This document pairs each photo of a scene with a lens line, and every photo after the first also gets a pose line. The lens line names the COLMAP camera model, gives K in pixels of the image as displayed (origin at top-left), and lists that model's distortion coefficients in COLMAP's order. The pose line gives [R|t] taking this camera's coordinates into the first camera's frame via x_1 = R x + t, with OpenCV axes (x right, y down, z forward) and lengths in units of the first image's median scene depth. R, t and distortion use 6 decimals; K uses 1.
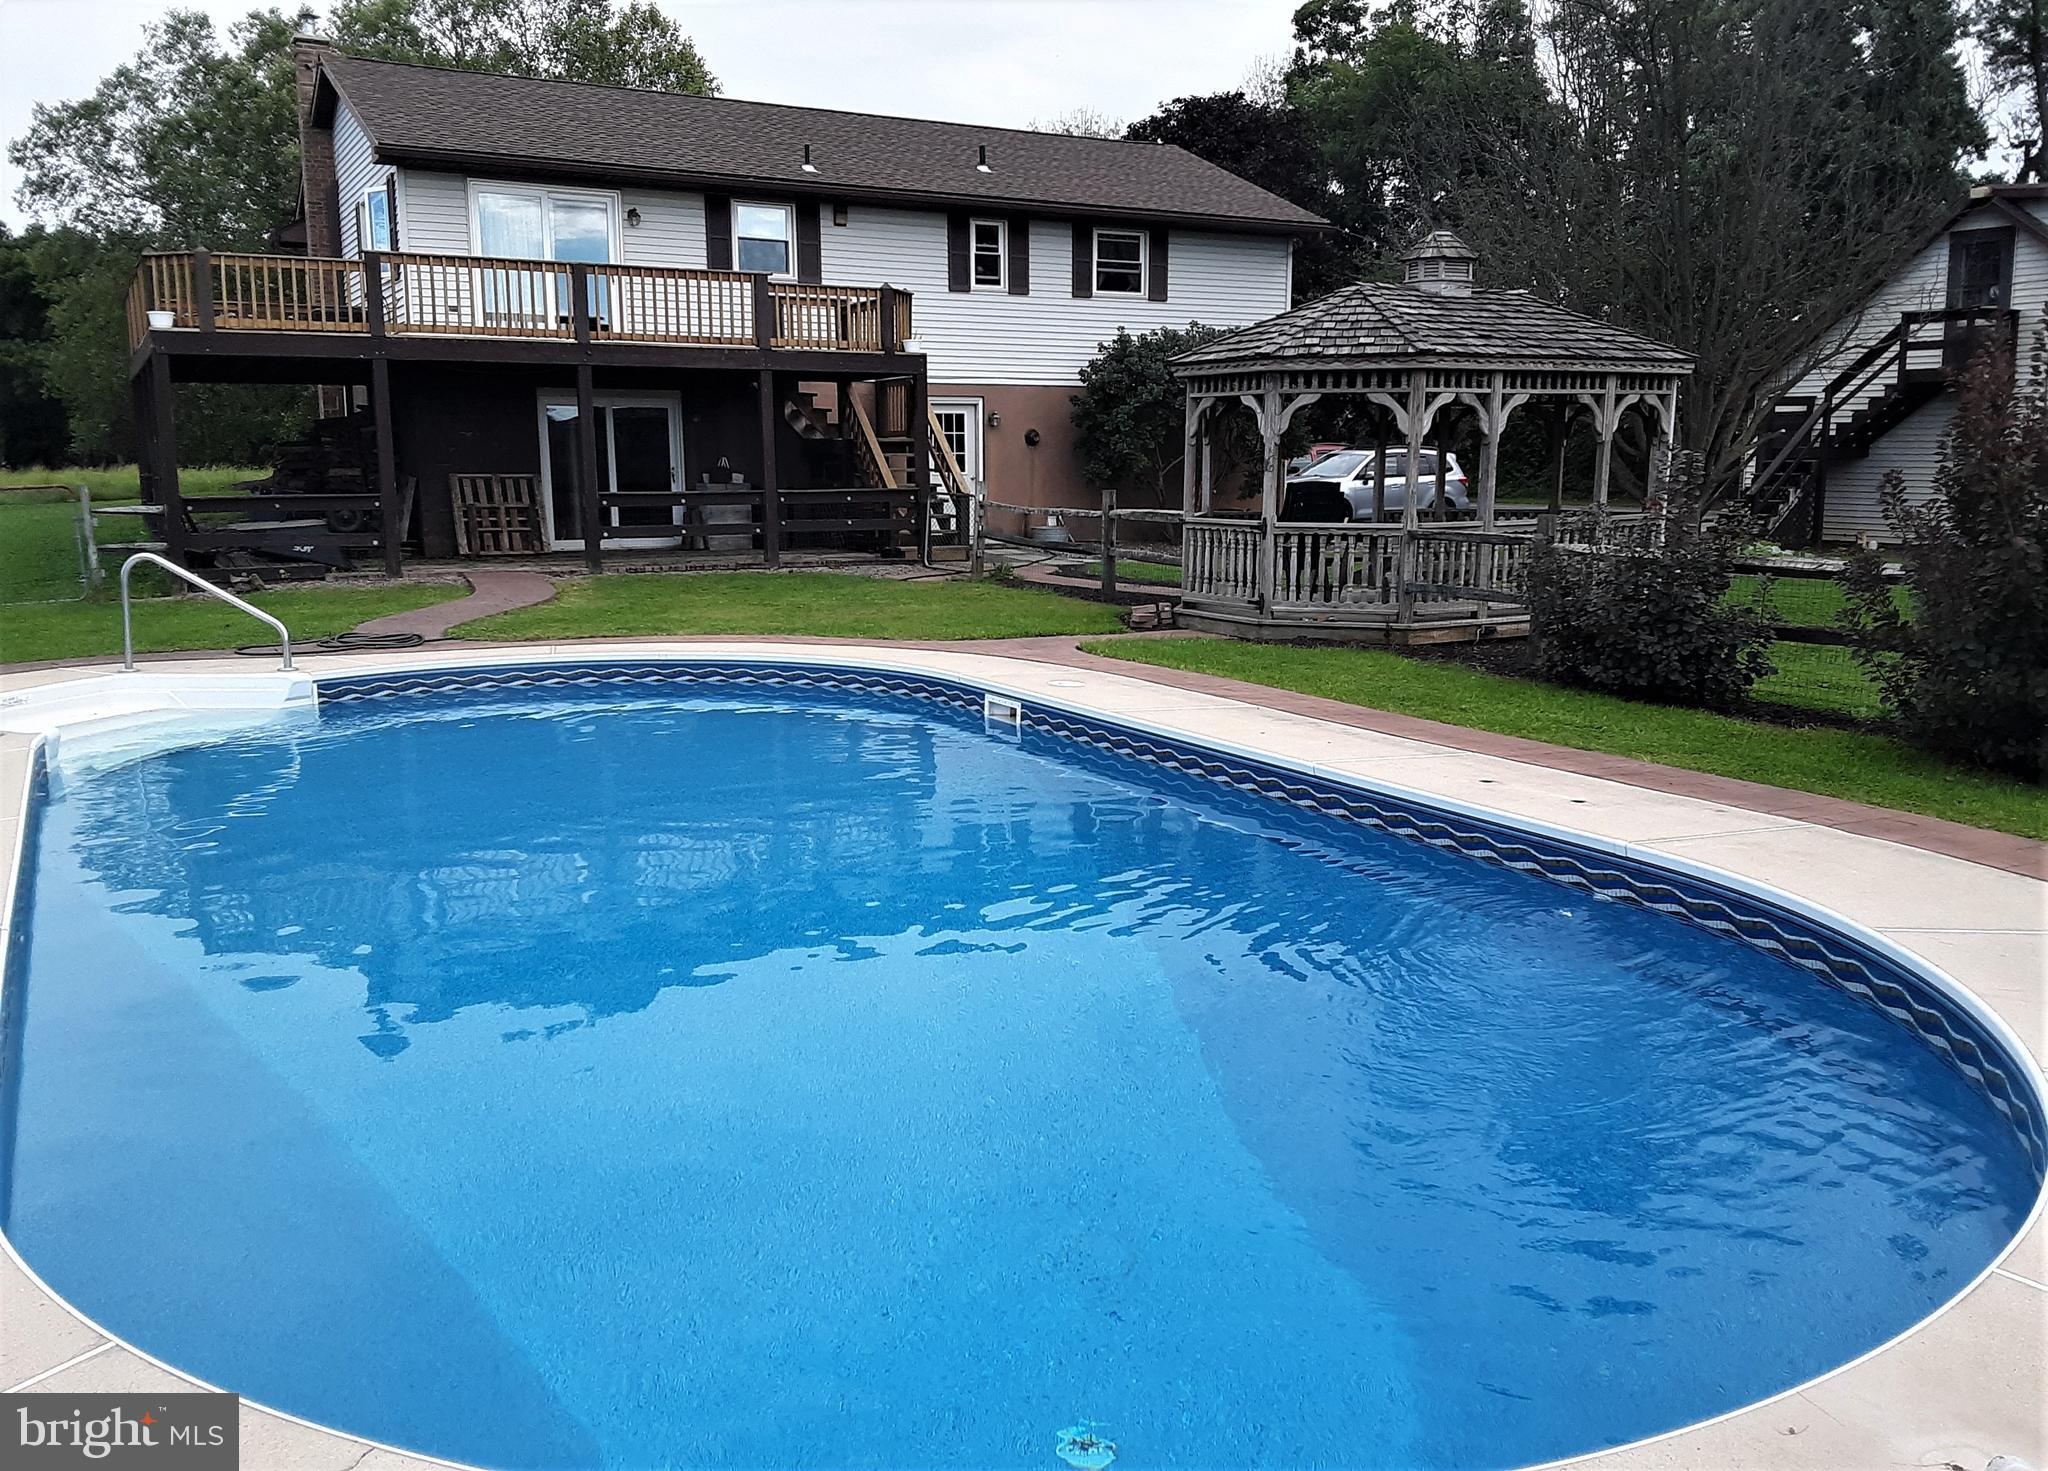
lens RADIAL K [[1630.5, 0, 1024.0], [0, 1630.5, 735.5], [0, 0, 1]] dist [0.176117, -0.249456]
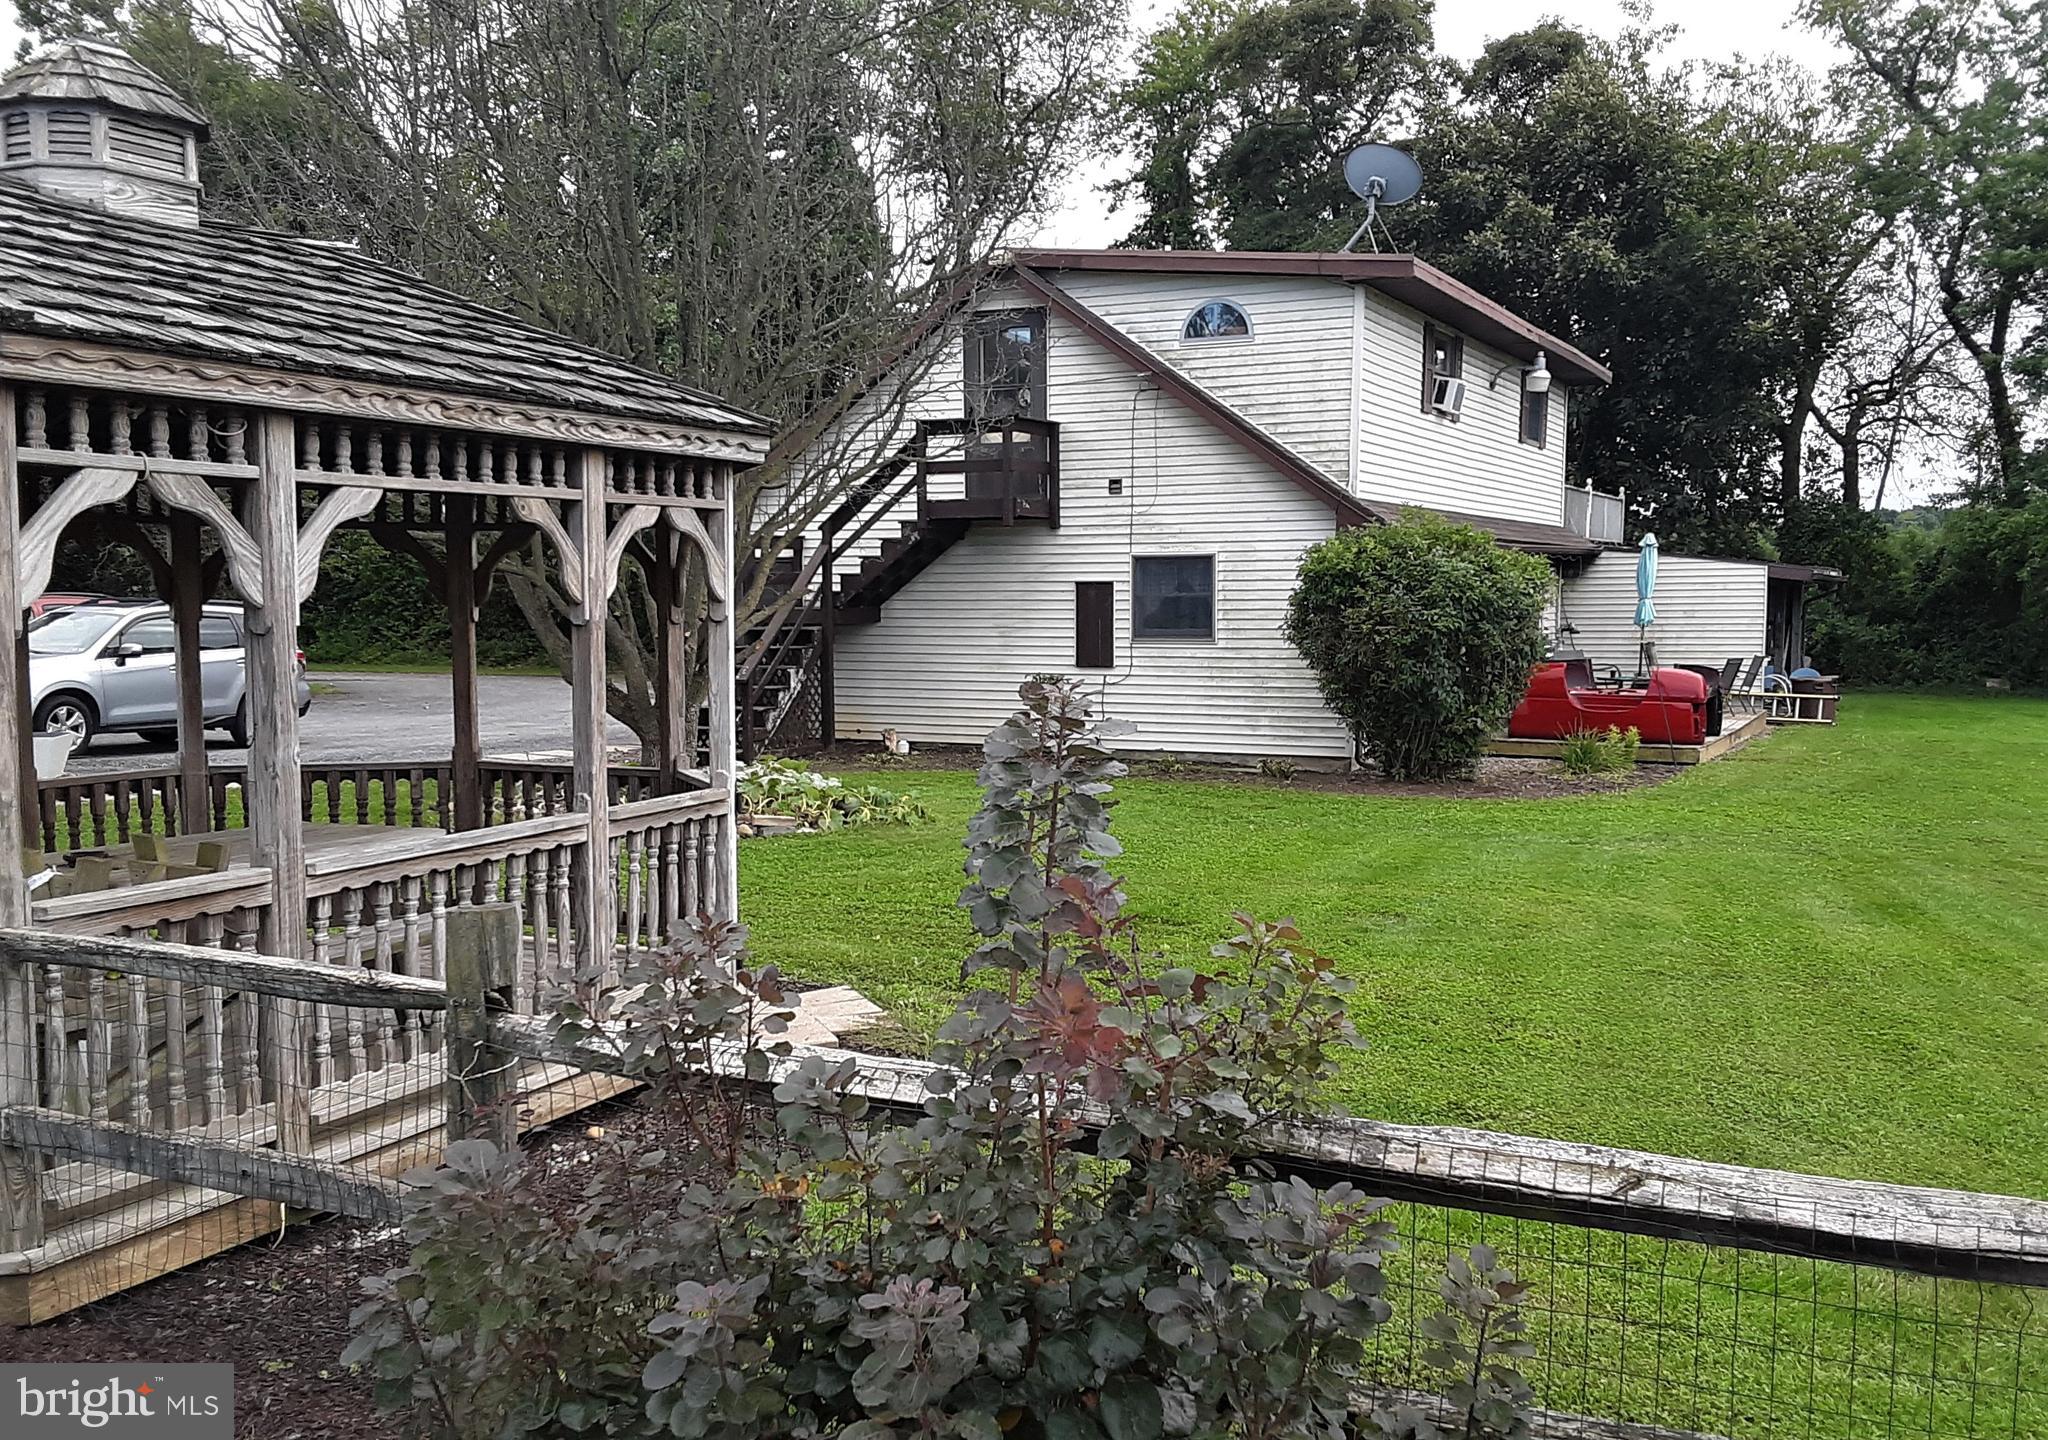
lens RADIAL K [[1930.3, 0, 1024.0], [0, 1930.3, 720.0], [0, 0, 1]] dist [0.167615, -0.384156]
pose [[0.825854, -0.041354, 0.562365, 0.175675], [0.101127, 0.992000, -0.075561, -0.108710], [-0.554741, 0.119273, 0.823430, 0.570763]]
